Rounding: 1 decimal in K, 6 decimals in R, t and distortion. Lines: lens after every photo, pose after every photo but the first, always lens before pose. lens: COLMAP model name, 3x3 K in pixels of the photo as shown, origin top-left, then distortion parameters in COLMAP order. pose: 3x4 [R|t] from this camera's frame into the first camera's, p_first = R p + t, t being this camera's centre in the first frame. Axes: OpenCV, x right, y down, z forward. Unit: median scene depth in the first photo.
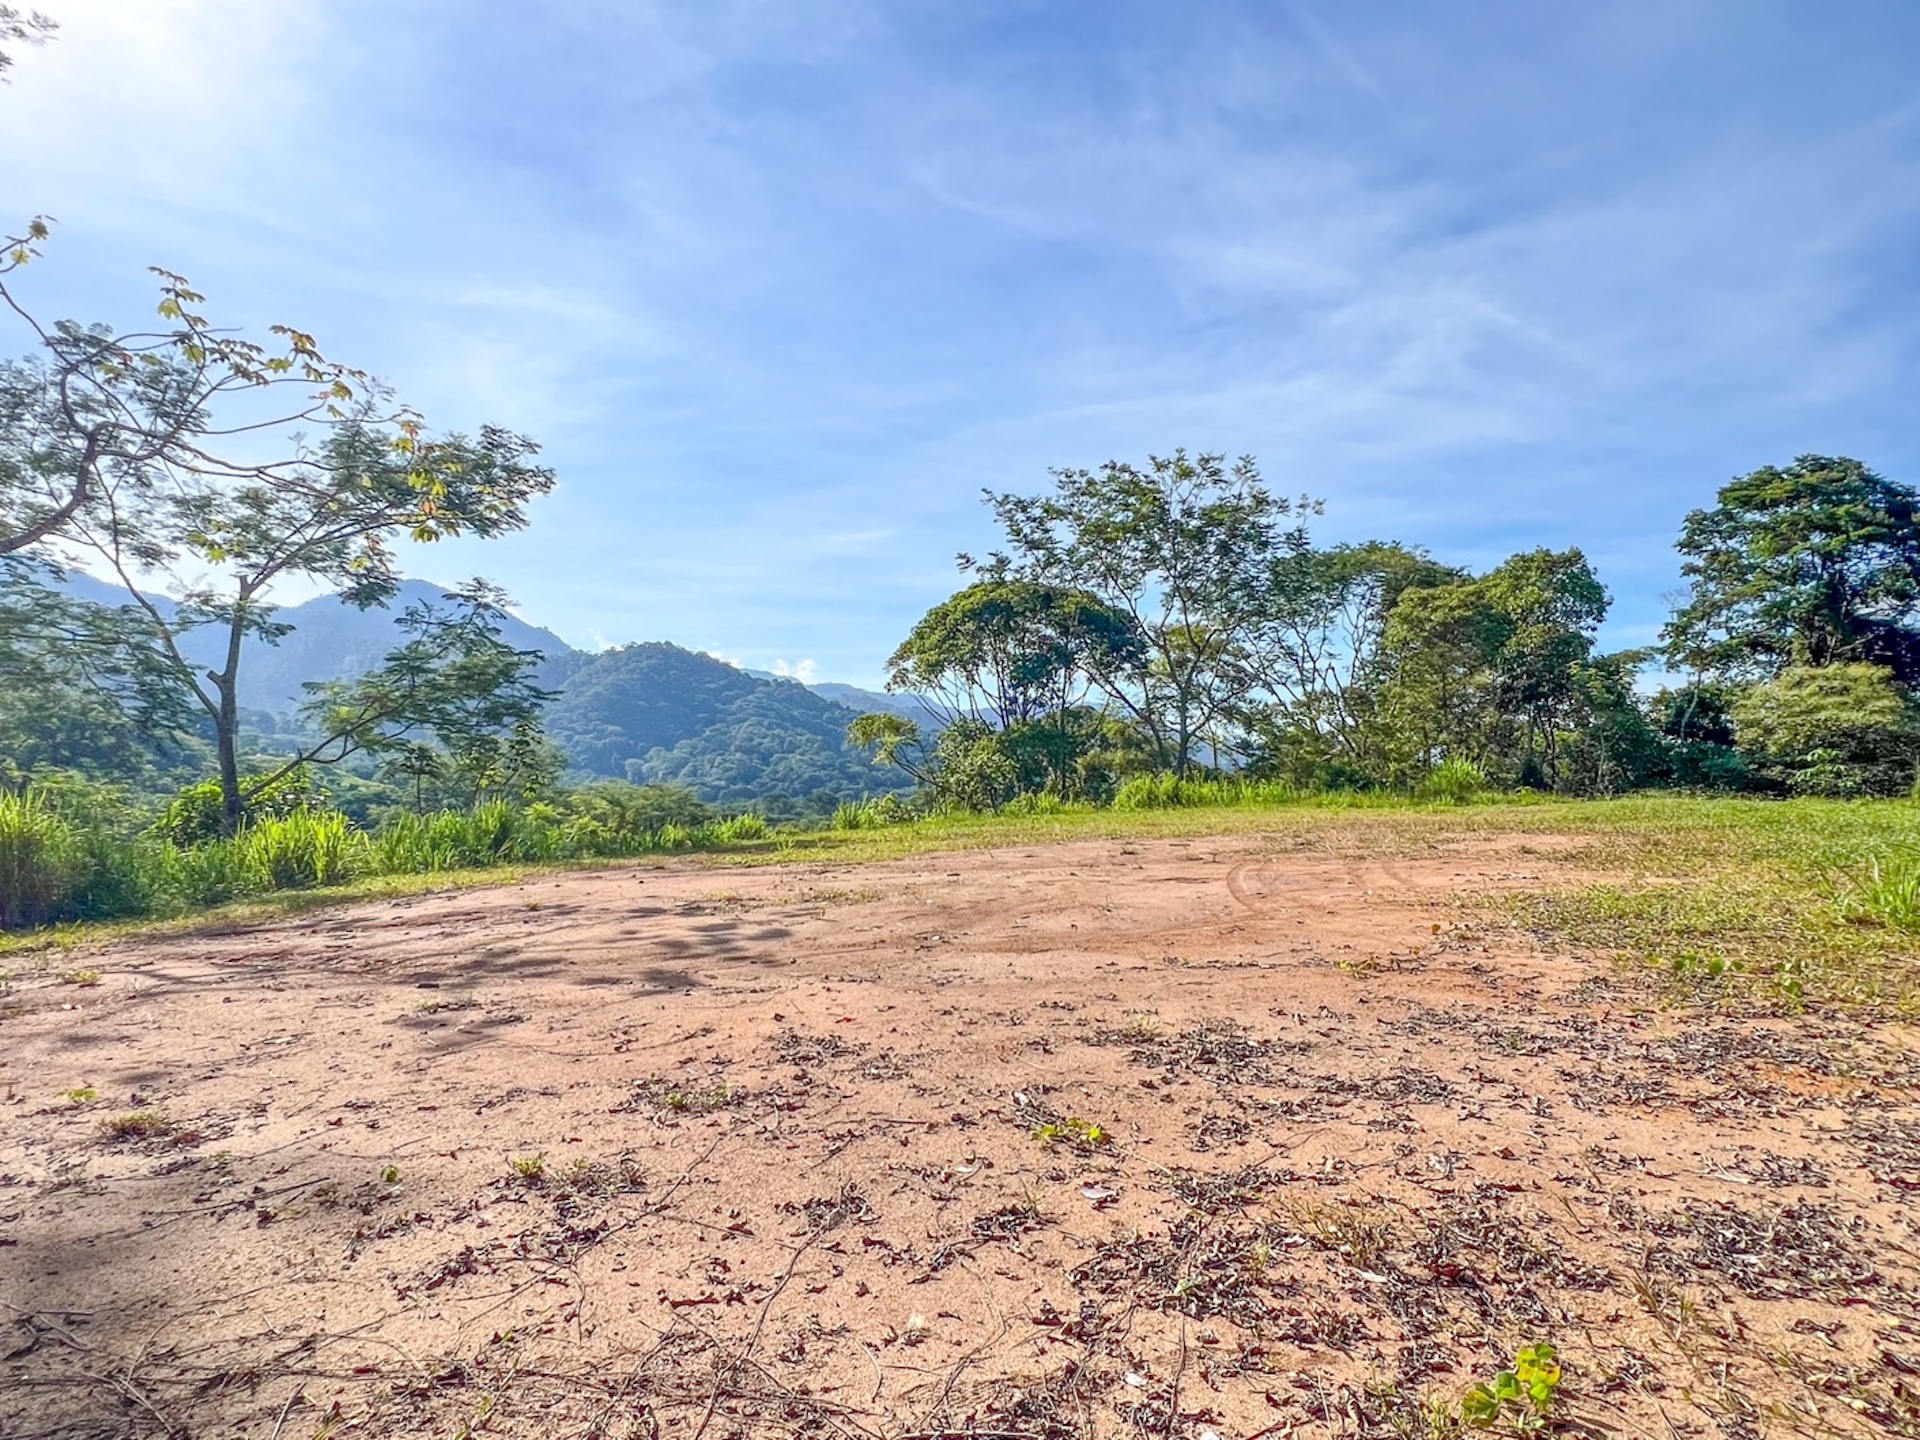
lens RADIAL K [[1106.4, 0, 960.0], [0, 1106.4, 720.0], [0, 0, 1]] dist [-0.020168, -0.000479]
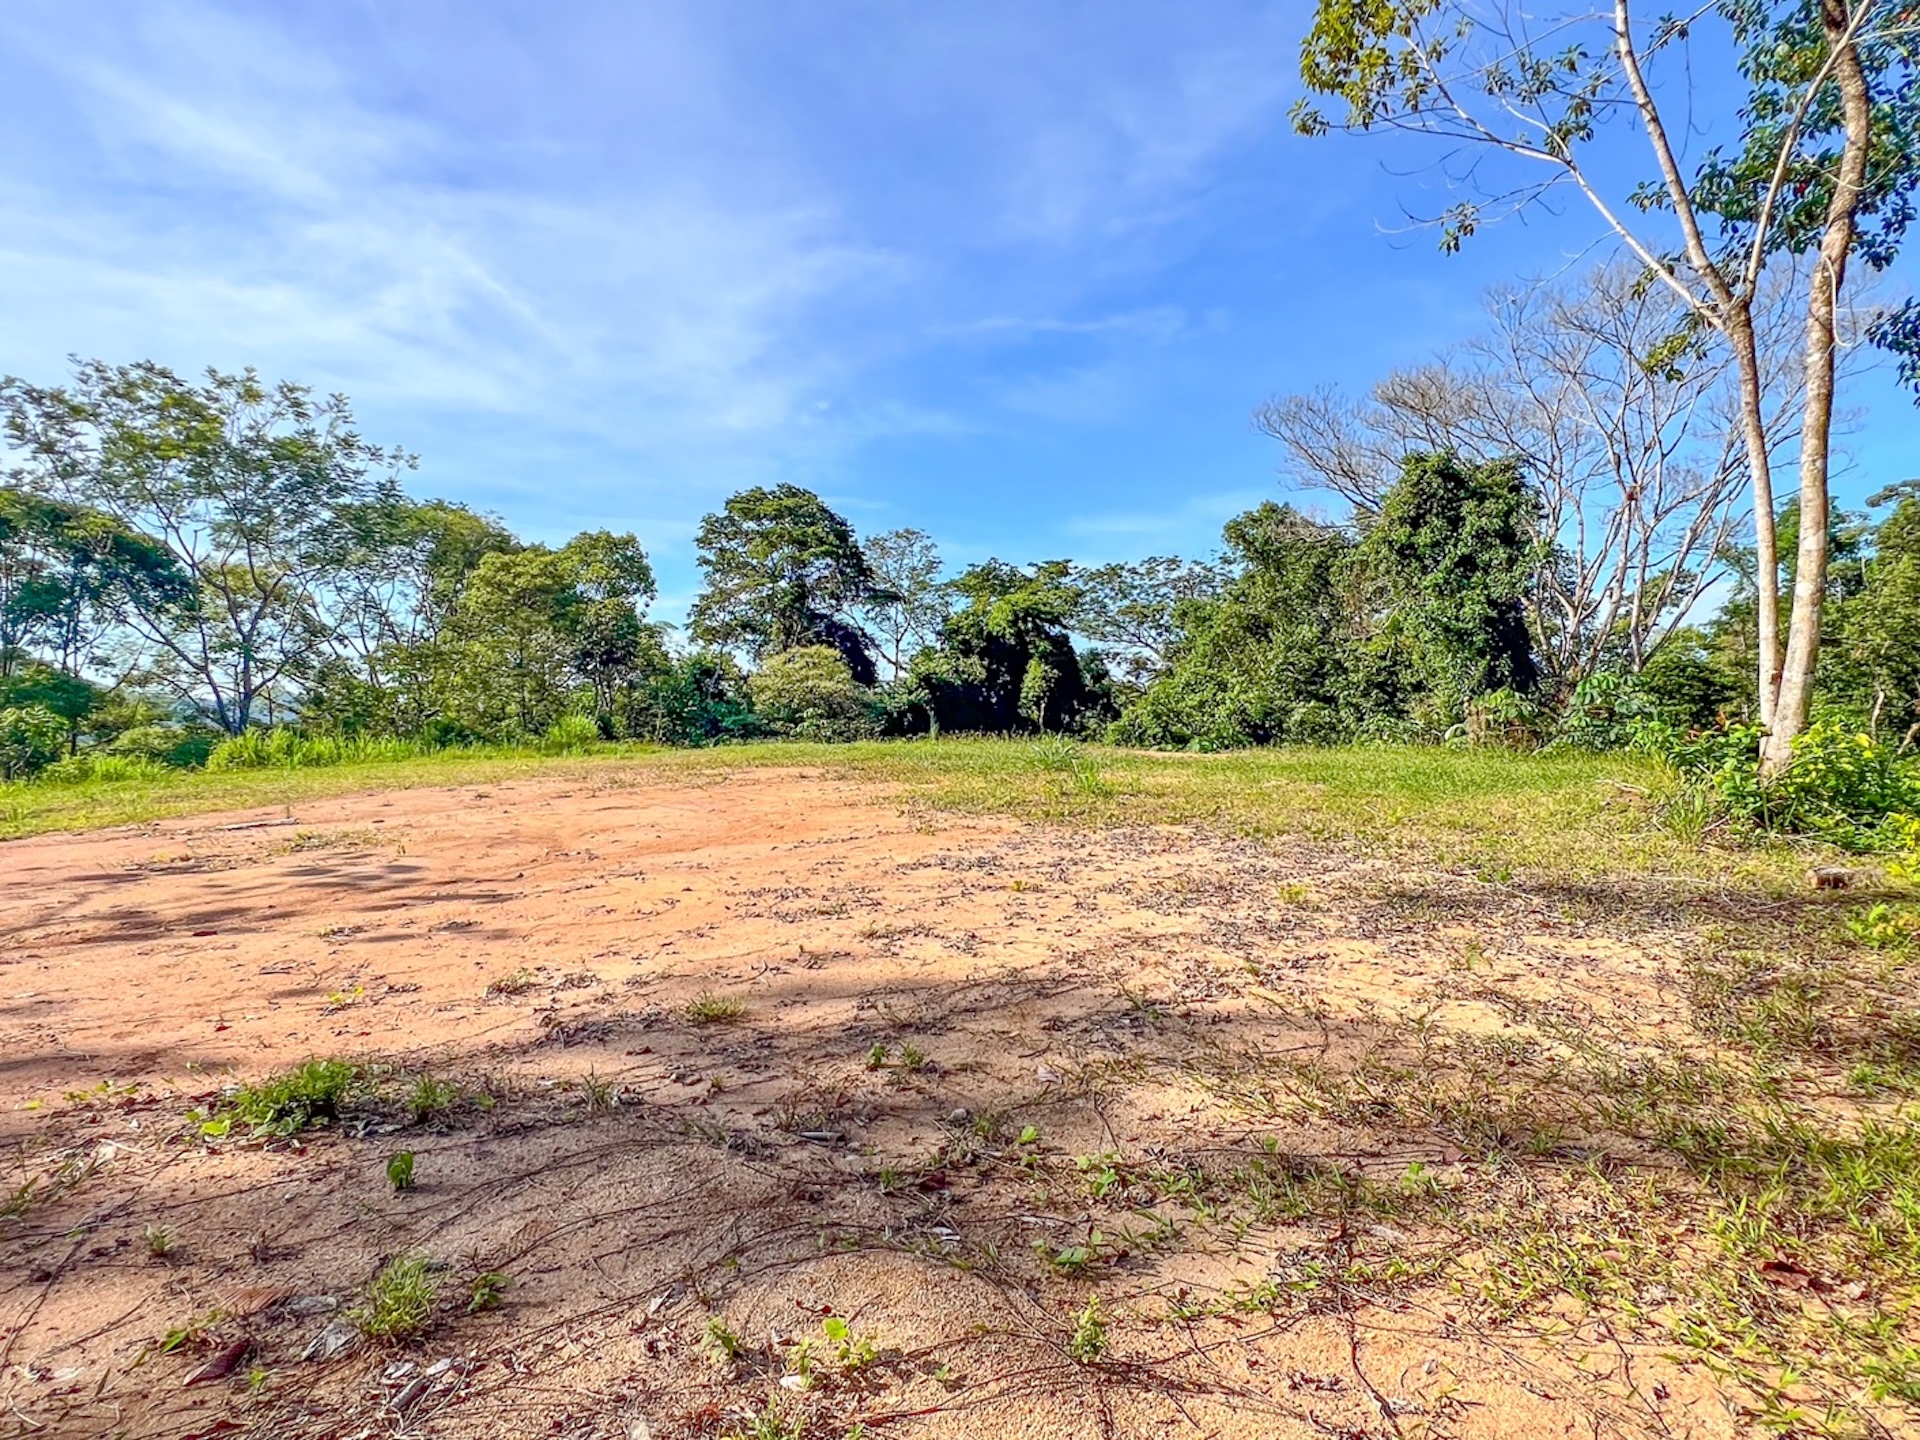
lens RADIAL K [[1106.4, 0, 960.0], [0, 1106.4, 720.0], [0, 0, 1]] dist [-0.020168, -0.000479]
pose [[0.641798, -0.001761, 0.766872, -0.104234], [-0.027325, 0.999310, 0.025163, 0.000926], [-0.766387, -0.037104, 0.641307, -0.017267]]
